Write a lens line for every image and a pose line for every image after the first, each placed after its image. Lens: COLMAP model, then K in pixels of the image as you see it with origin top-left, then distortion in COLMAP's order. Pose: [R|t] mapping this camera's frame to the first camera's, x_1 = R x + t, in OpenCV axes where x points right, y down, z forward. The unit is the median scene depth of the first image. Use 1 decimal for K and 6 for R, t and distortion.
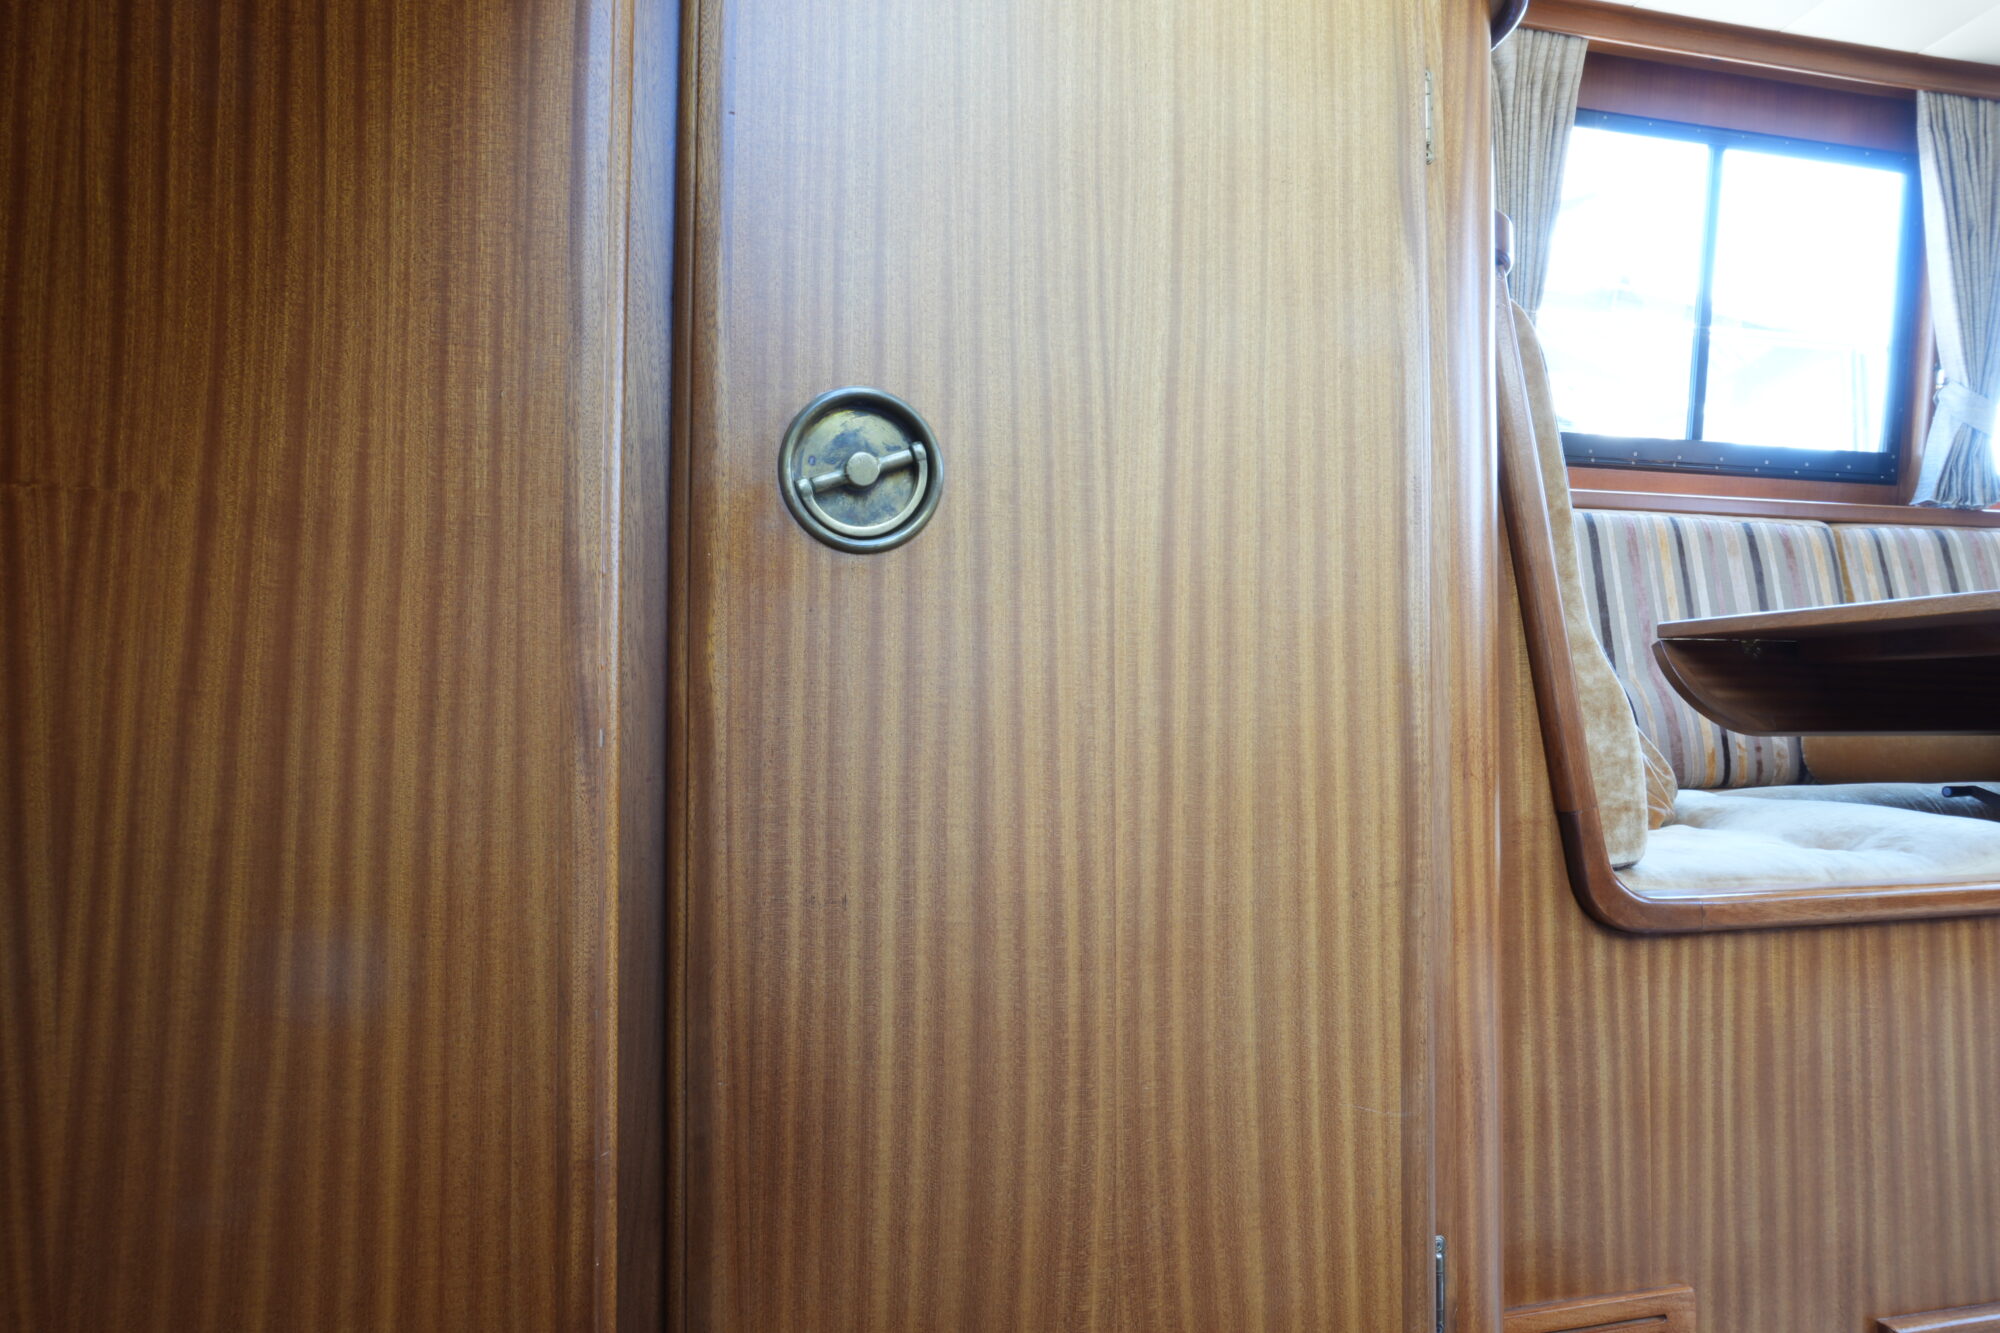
lens RADIAL K [[1349.8, 0, 1005.4], [0, 1349.8, 679.0], [0, 0, 1]] dist [-0.042620, 0.032046]
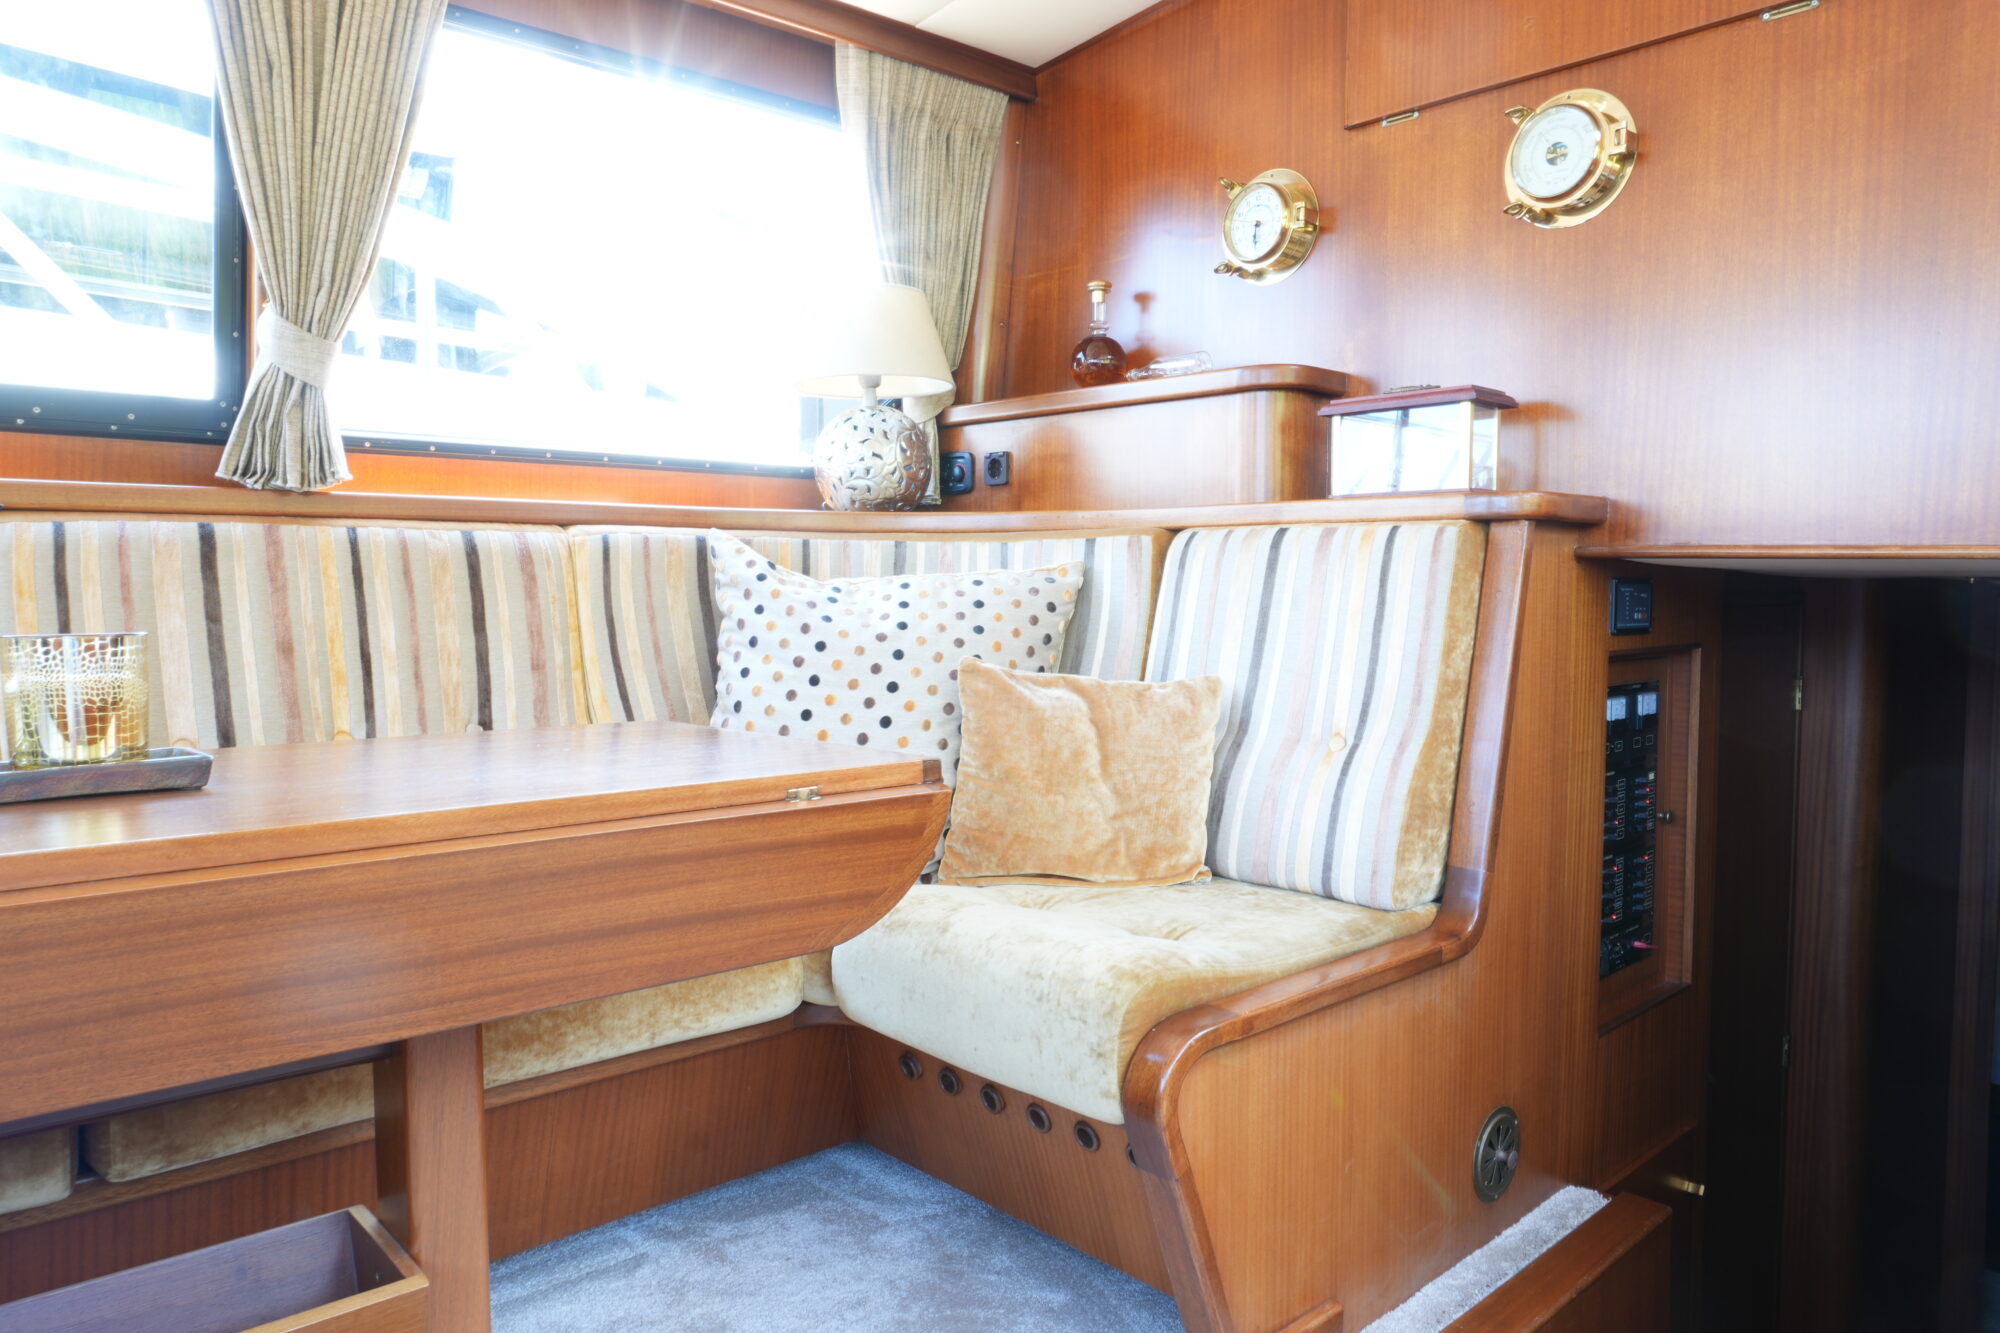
lens RADIAL K [[1349.8, 0, 995.4], [0, 1349.8, 663.9], [0, 0, 1]] dist [-0.042620, 0.032046]
pose [[0.885733, -0.029555, 0.463254, 1.630821], [-0.009748, 0.996567, 0.082217, -0.224386], [-0.464093, -0.077338, 0.882404, 0.496126]]
